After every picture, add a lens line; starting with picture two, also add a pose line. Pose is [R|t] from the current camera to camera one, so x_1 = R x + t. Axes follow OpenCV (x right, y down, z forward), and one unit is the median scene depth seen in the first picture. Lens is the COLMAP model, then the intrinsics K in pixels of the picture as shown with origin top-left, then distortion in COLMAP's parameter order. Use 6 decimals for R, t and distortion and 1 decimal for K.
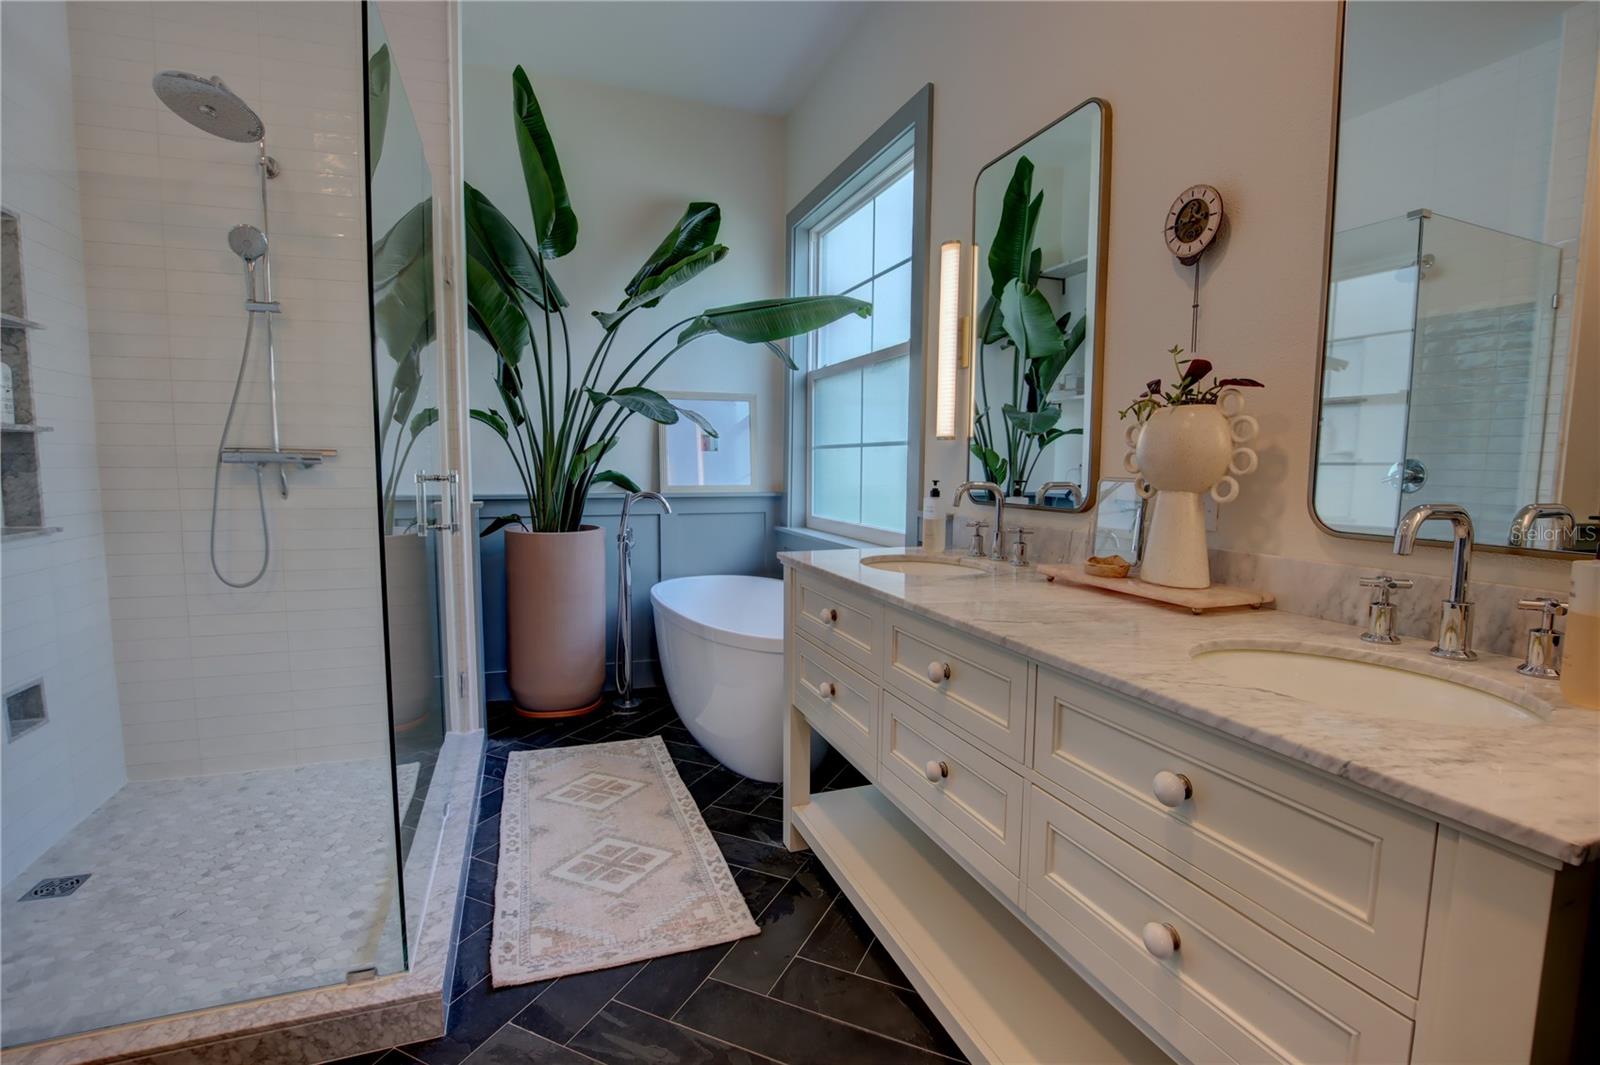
lens RADIAL K [[737.7, 0, 815.5], [0, 737.7, 532.8], [0, 0, 1]] dist [-0.039082, 0.004594]
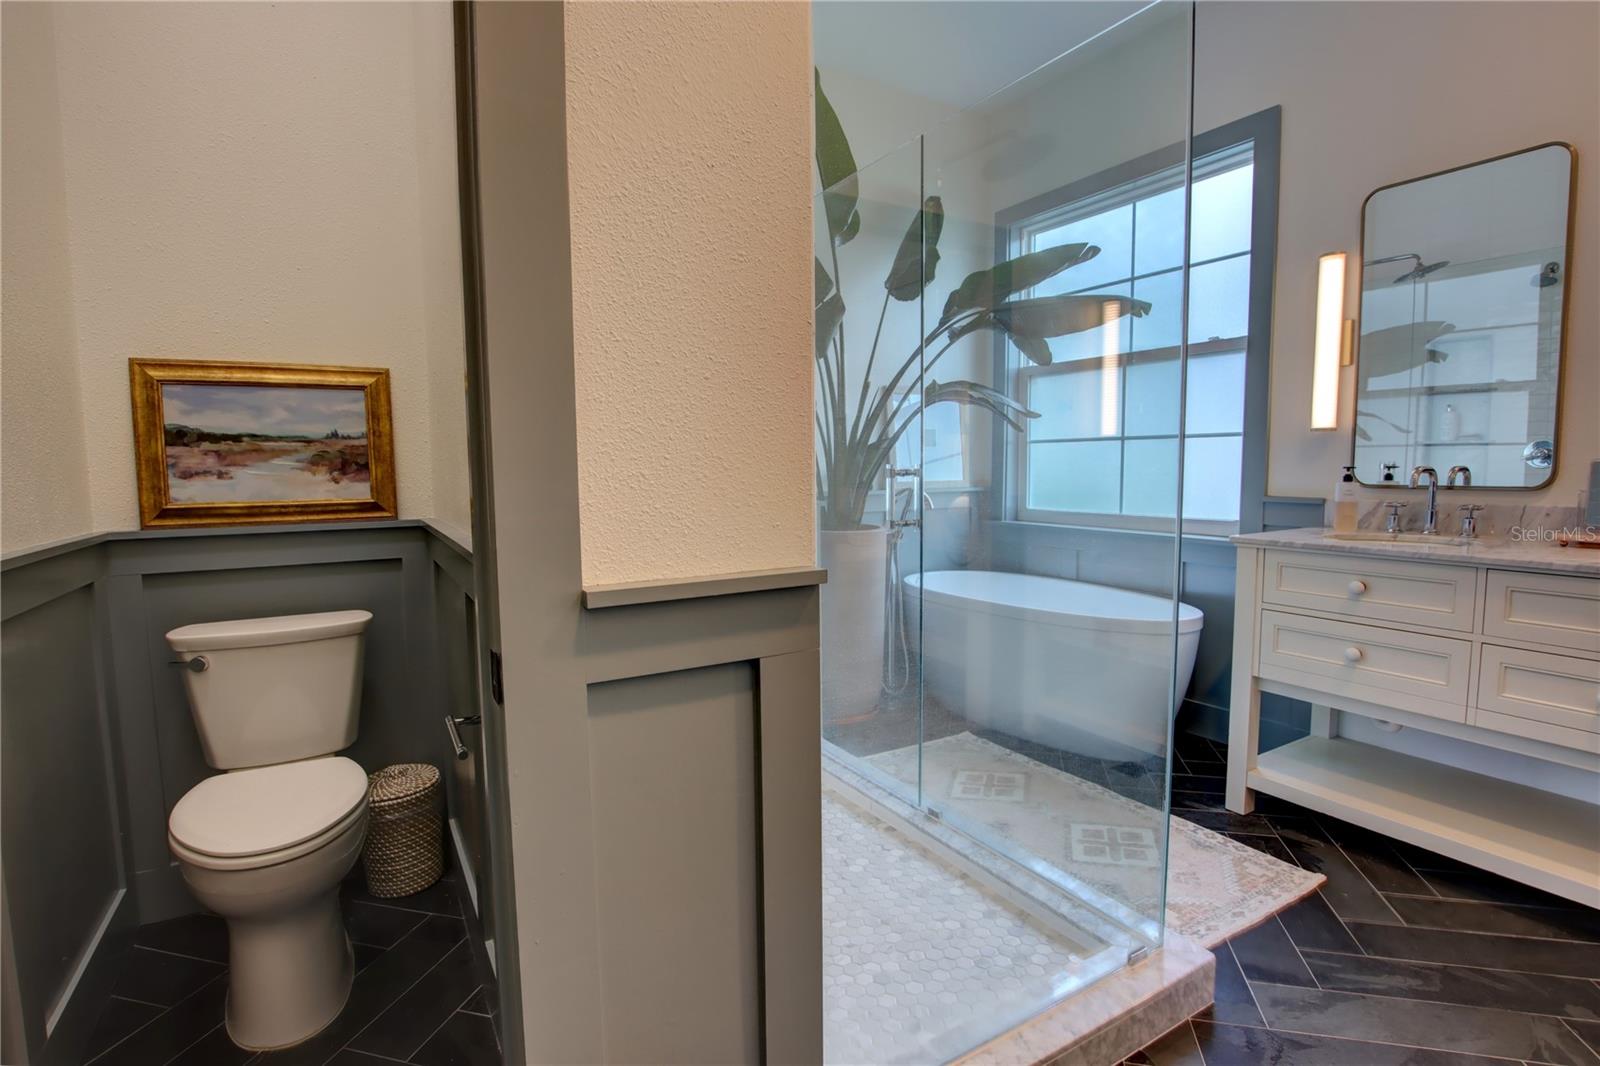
lens RADIAL K [[767.4, 0, 808.2], [0, 767.4, 534.4], [0, 0, 1]] dist [-0.035217, 0.004234]
pose [[0.984348, -0.034898, 0.172747, -0.868577], [0.035421, 0.999372, 0.000054, 0.002062], [-0.172640, 0.006066, 0.984966, 0.017907]]
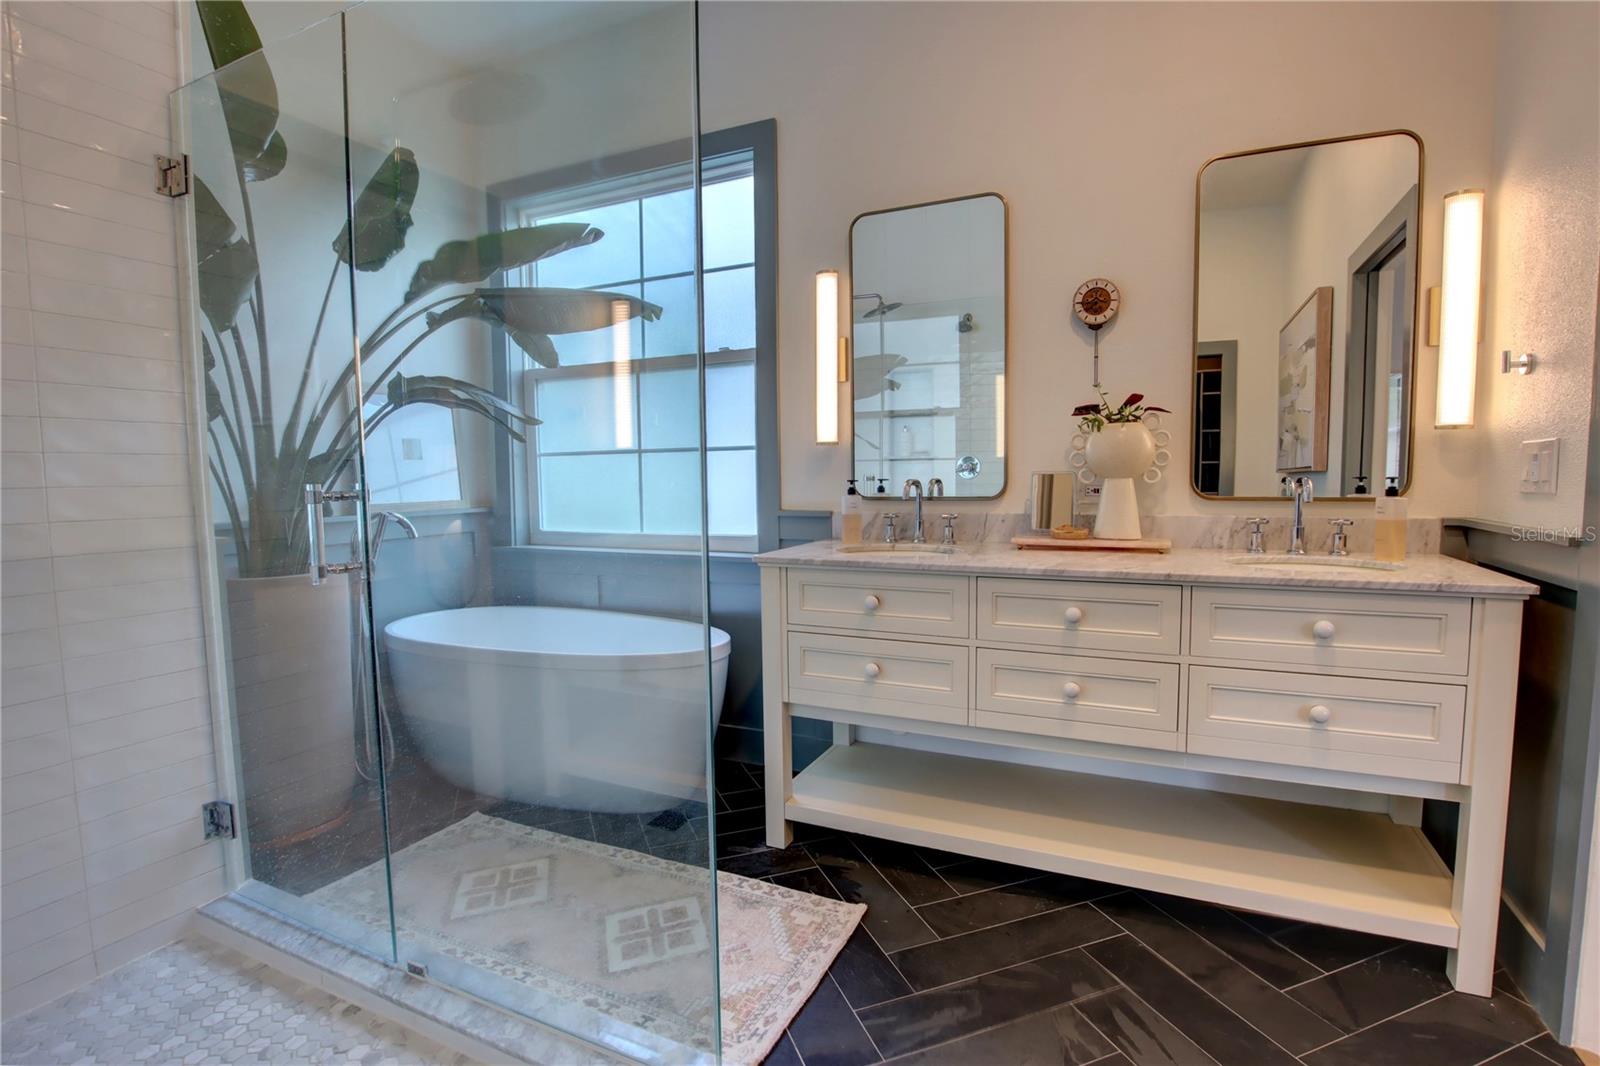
lens RADIAL K [[753.2, 0, 803.8], [0, 753.2, 534.5], [0, 0, 1]] dist [-0.035984, 0.002114]
pose [[0.716772, -0.075452, 0.693213, -0.726278], [0.085170, 0.996158, 0.020360, -0.018113], [-0.692086, 0.044447, 0.720445, 0.221070]]
